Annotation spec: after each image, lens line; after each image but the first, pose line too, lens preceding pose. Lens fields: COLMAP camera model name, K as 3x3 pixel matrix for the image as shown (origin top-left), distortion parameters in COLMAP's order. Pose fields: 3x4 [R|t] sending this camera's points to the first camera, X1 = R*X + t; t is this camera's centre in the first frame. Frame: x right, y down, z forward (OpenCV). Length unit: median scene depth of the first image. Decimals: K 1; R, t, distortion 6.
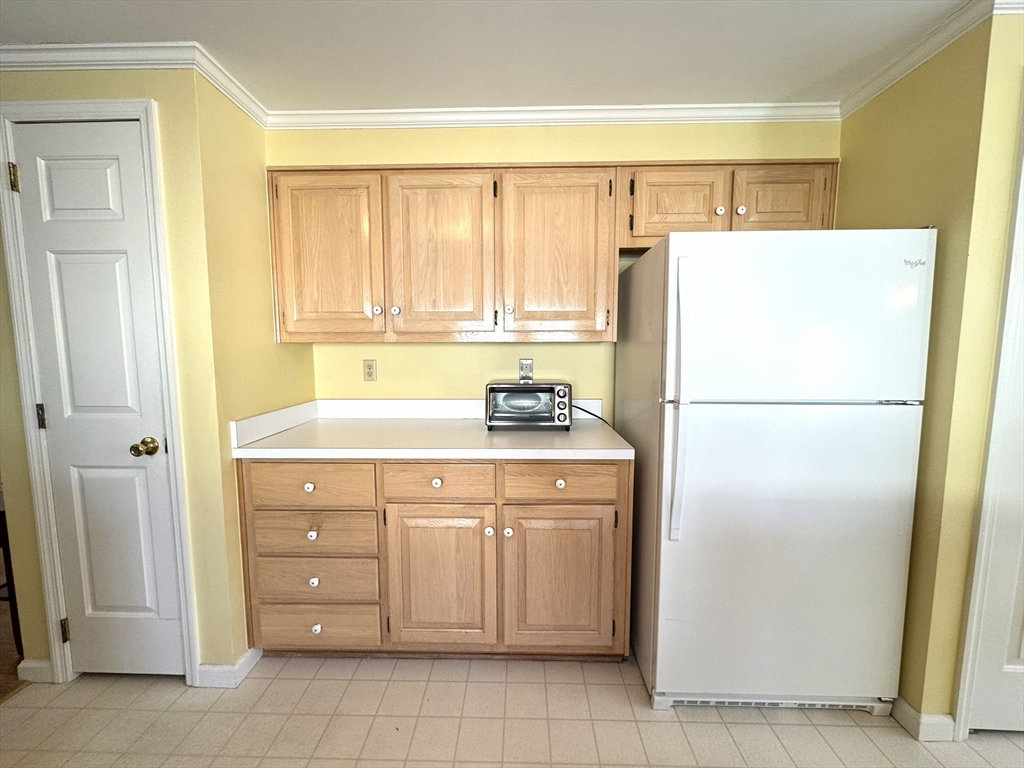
lens RADIAL K [[487.1, 0, 510.2], [0, 487.1, 394.2], [0, 0, 1]] dist [0.000320, 0.000001]
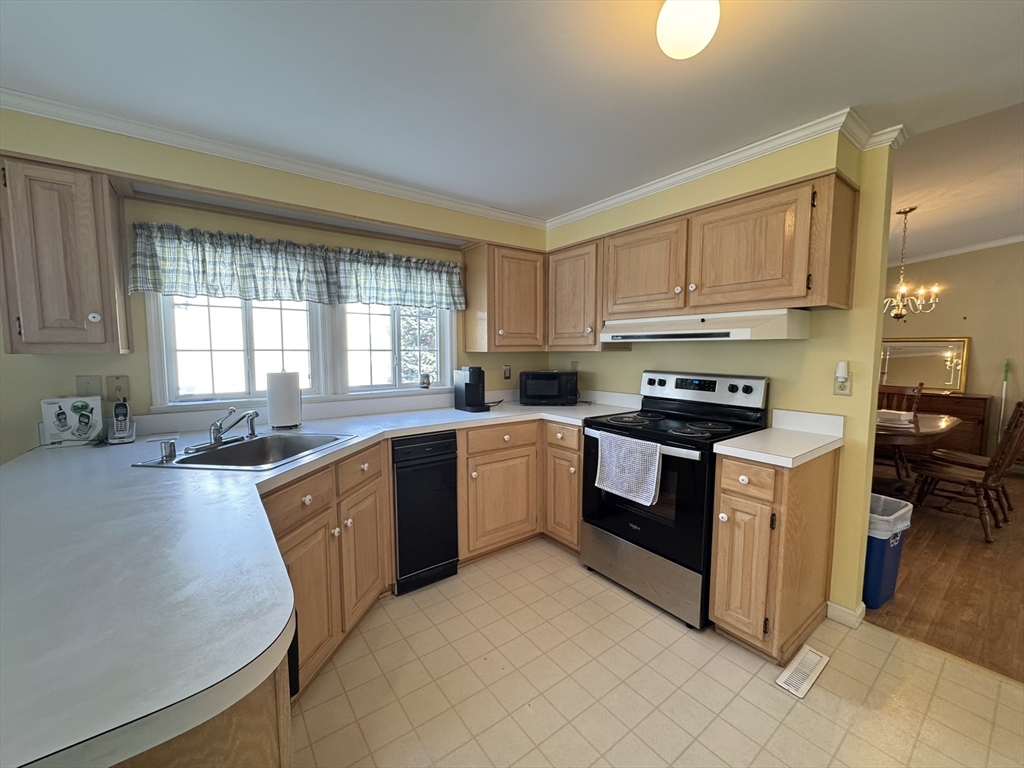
lens RADIAL K [[408.1, 0, 512.0], [0, 408.1, 384.0], [0, 0, 1]] dist [-0.000107, -0.000041]
pose [[0.618757, 0.069338, -0.782517, 0.558202], [-0.084061, 0.996222, 0.021805, -0.008562], [0.781072, 0.052287, 0.622248, 0.004508]]
